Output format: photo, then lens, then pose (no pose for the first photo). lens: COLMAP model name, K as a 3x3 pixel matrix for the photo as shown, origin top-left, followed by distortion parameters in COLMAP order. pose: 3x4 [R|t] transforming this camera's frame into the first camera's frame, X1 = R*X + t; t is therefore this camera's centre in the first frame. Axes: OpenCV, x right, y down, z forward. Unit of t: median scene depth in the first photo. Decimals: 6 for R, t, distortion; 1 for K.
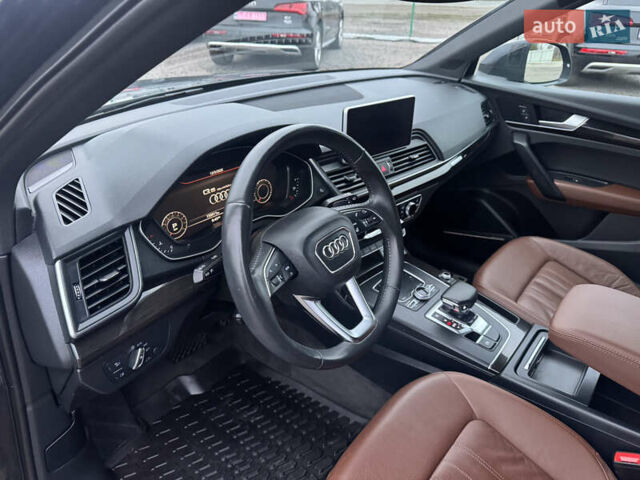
lens RADIAL K [[451.0, 0, 320.0], [0, 451.0, 240.0], [0, 0, 1]] dist [0.046269, -0.055252]
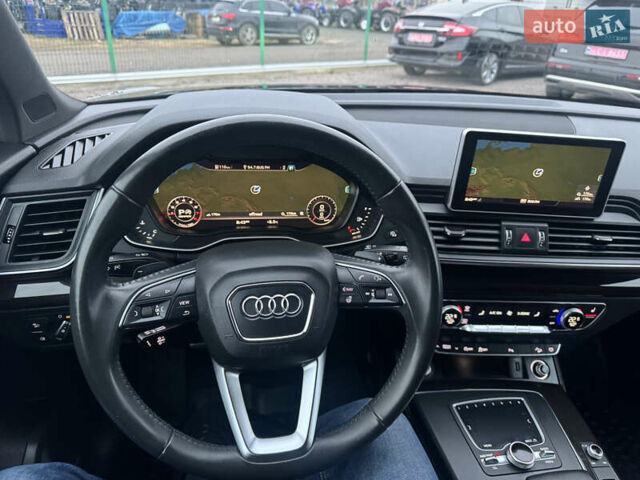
lens RADIAL K [[451.0, 0, 320.0], [0, 451.0, 240.0], [0, 0, 1]] dist [0.046269, -0.055252]
pose [[0.759313, 0.320756, -0.566180, 0.278760], [-0.353797, 0.933733, 0.054501, -0.087215], [0.546142, 0.158929, 0.822478, 0.316586]]
